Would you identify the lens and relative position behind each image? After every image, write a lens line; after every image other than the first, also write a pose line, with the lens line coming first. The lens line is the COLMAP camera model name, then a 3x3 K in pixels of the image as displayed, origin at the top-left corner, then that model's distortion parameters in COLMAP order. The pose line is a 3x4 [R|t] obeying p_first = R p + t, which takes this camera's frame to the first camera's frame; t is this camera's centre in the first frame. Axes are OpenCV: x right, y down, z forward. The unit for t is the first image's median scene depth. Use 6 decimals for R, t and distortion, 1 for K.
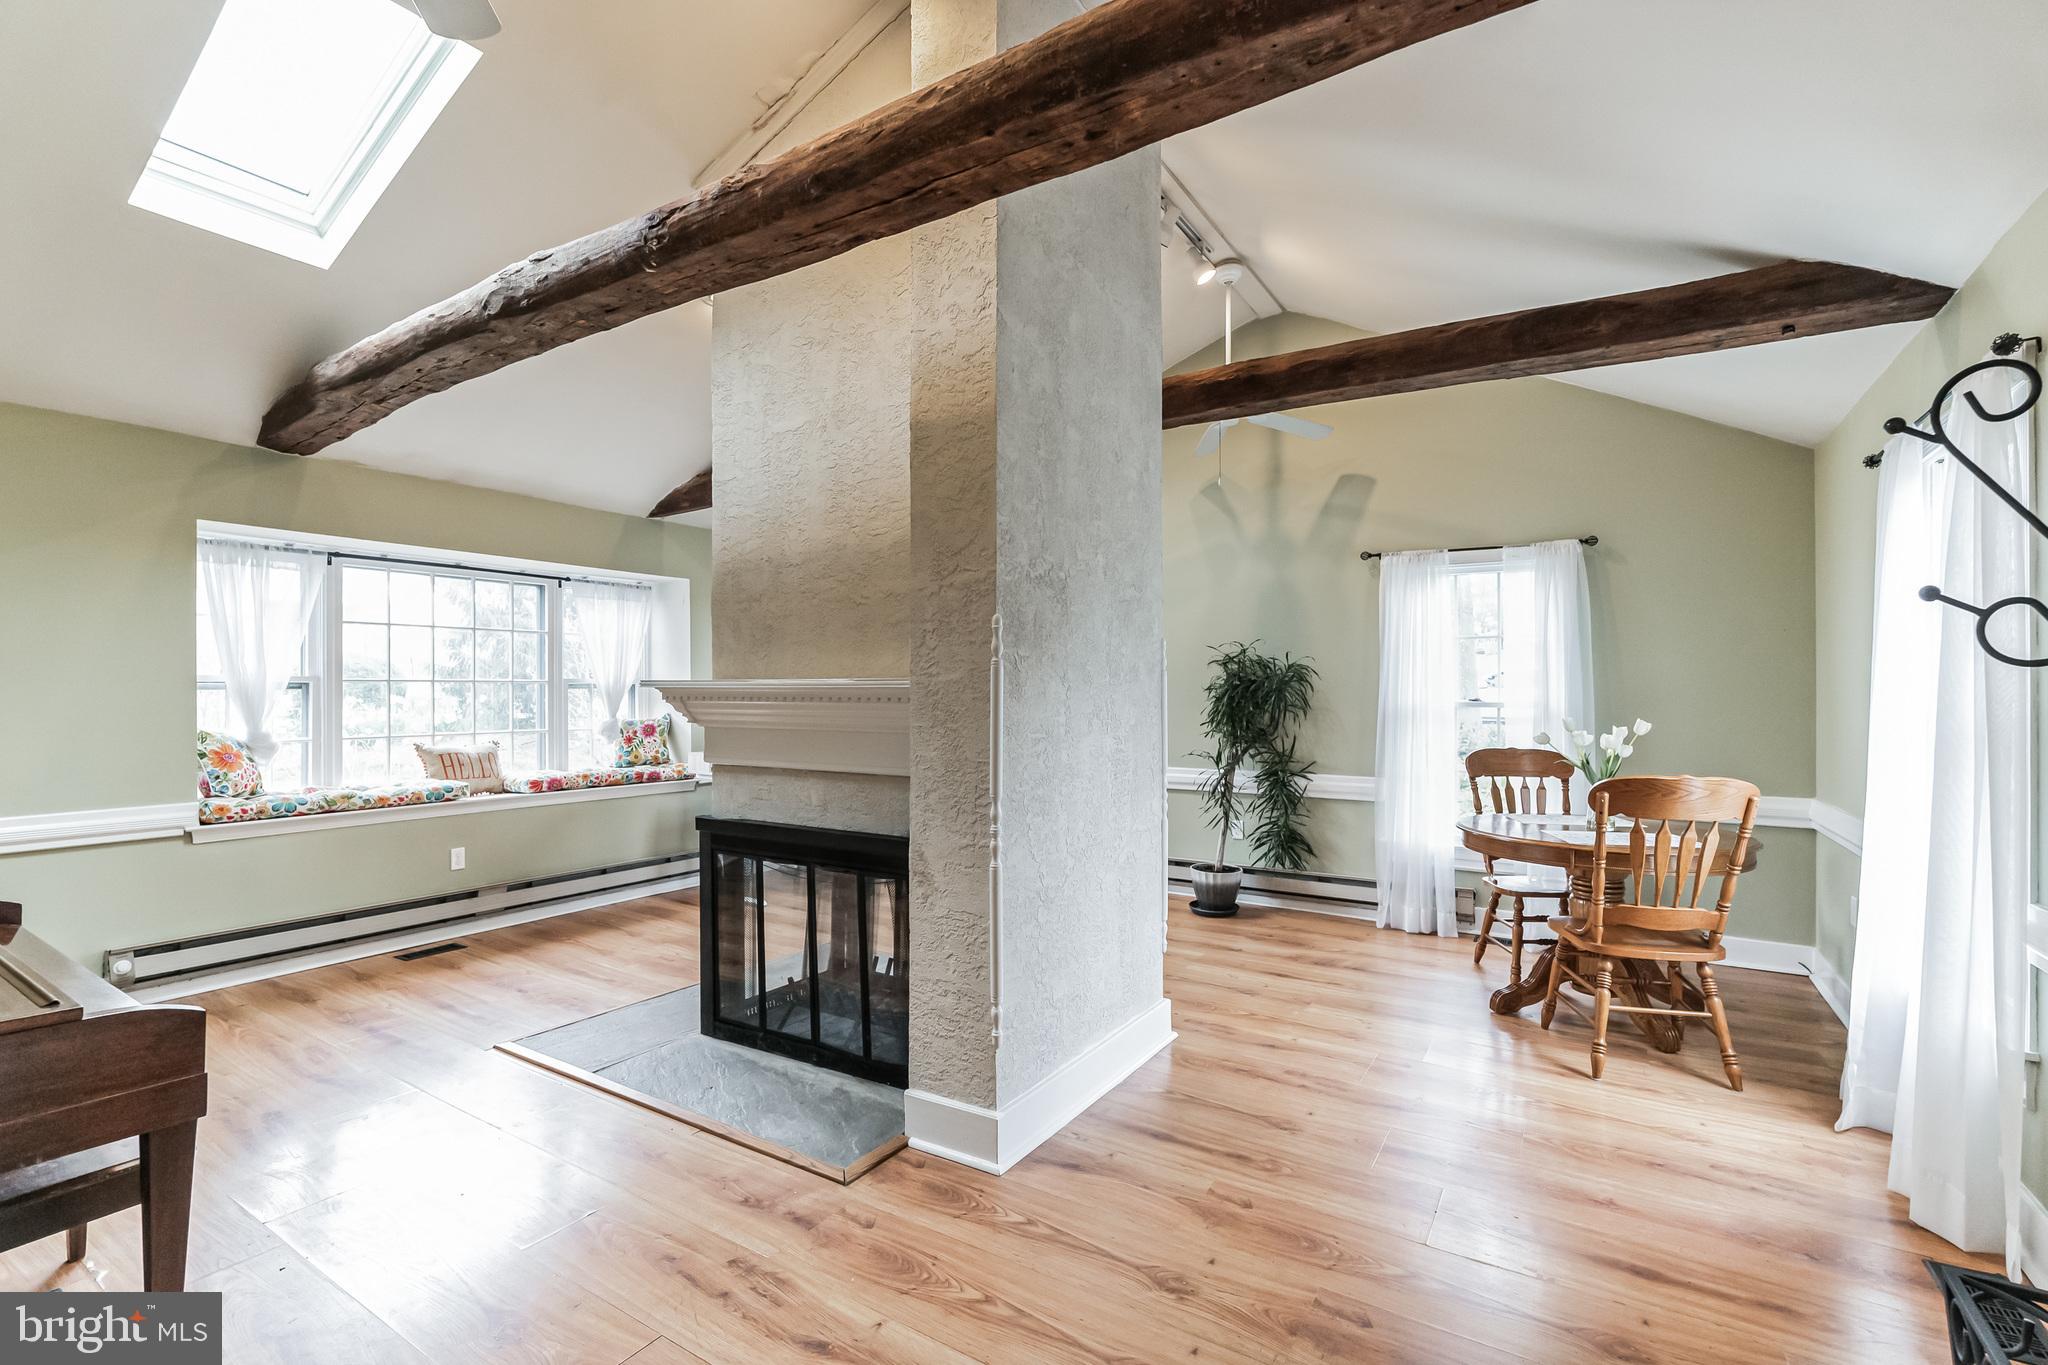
lens RADIAL K [[909.6, 0, 1029.1], [0, 909.6, 684.3], [0, 0, 1]] dist [-0.005420, 0.000107]
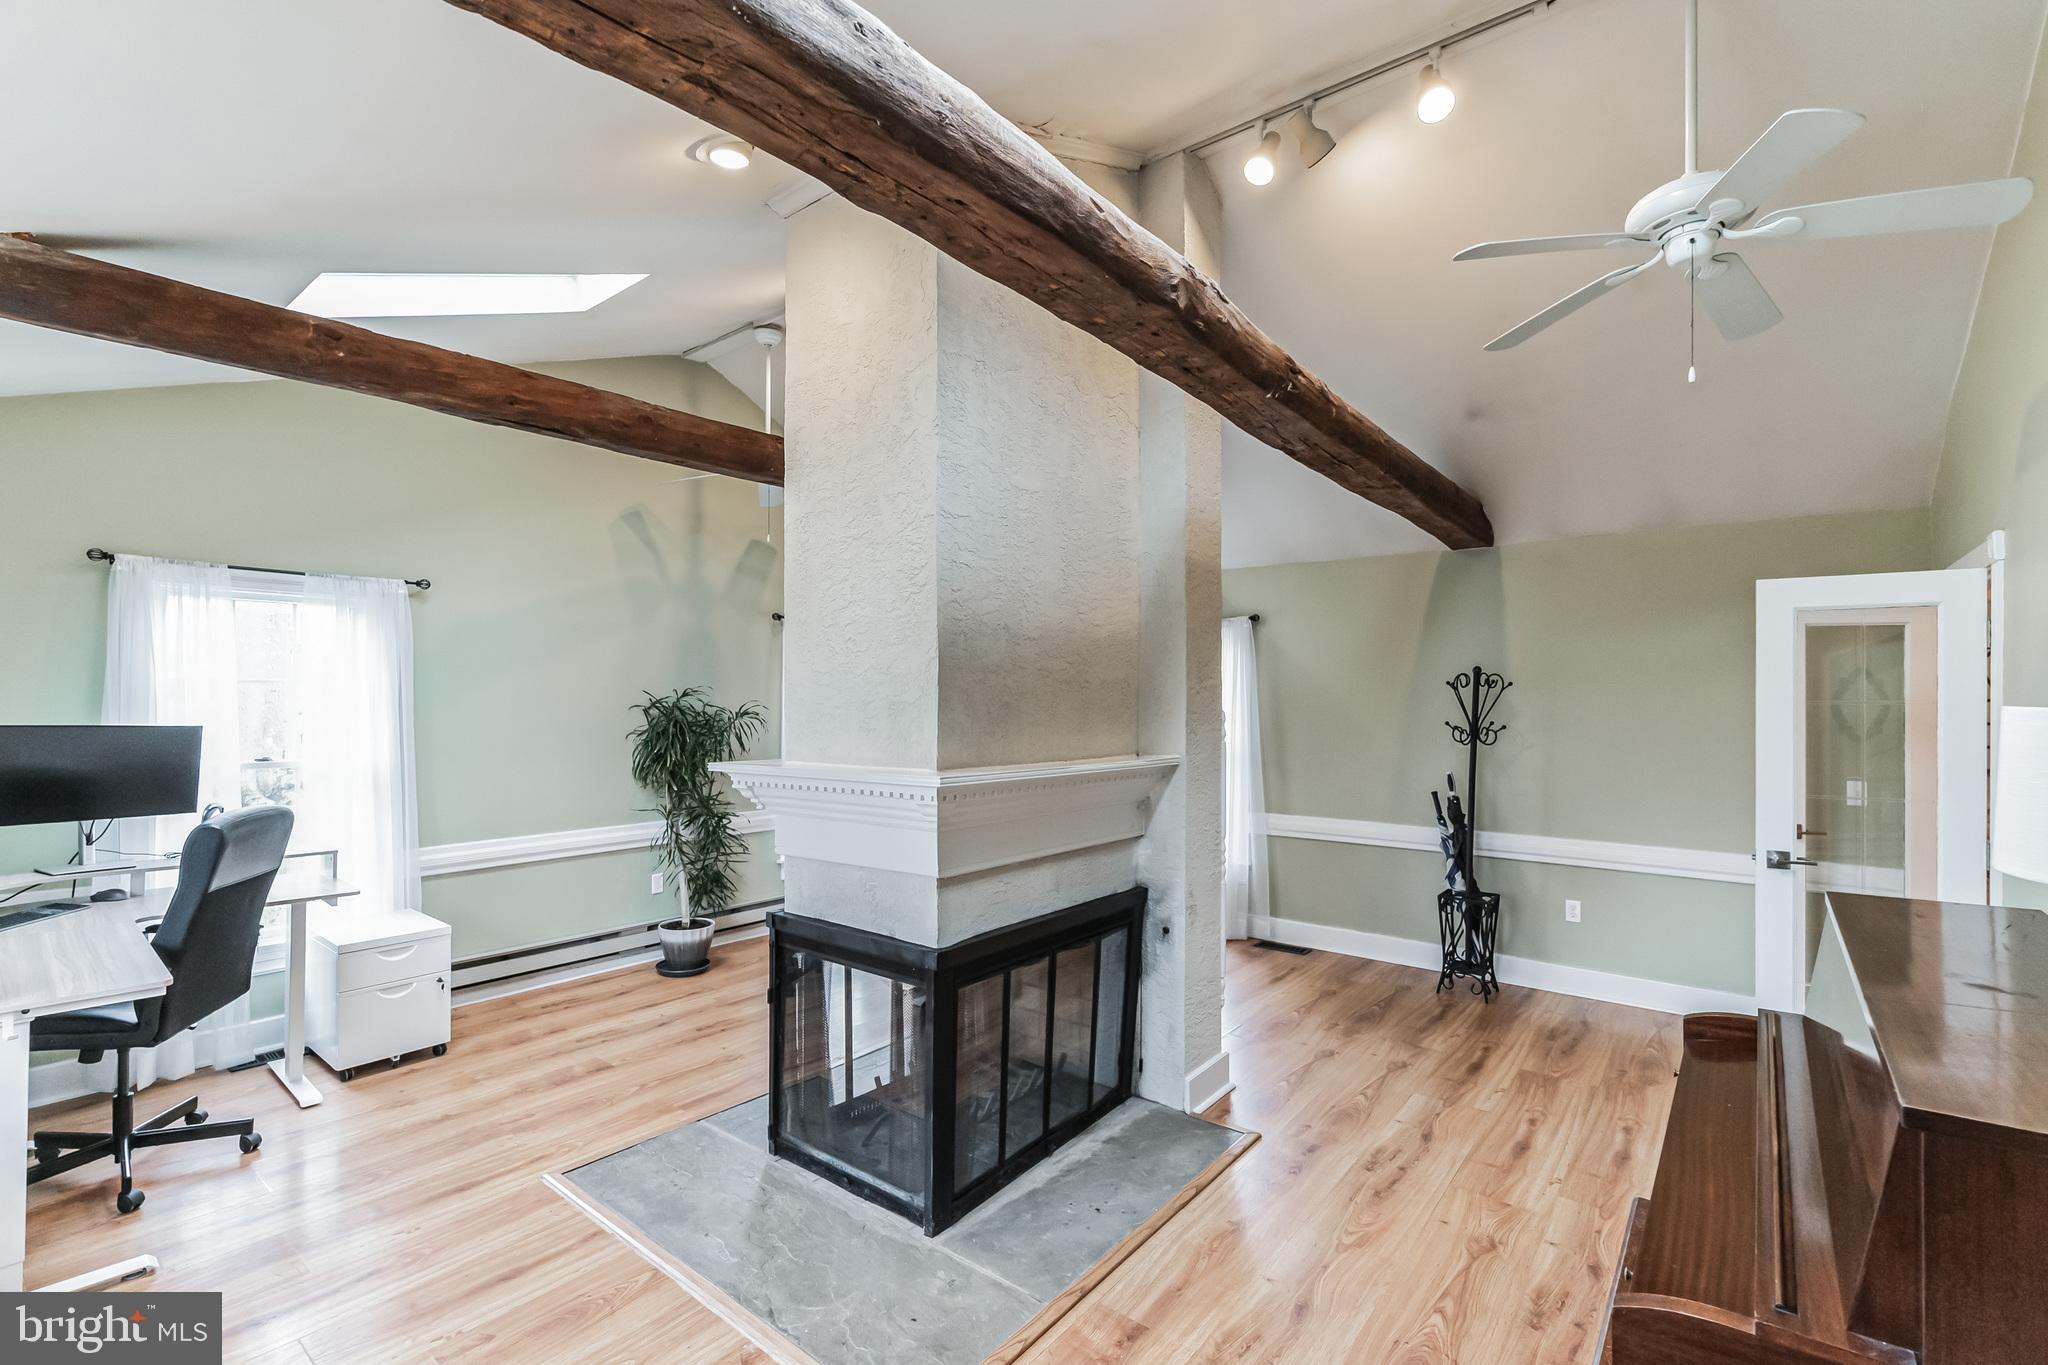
lens RADIAL K [[909.6, 0, 1030.9], [0, 909.6, 695.6], [0, 0, 1]] dist [-0.005420, 0.000107]
pose [[0.093597, 0.005071, 0.995597, -1.127442], [-0.017635, 0.999839, -0.003434, -0.067019], [-0.995454, -0.017236, 0.093671, 0.872296]]
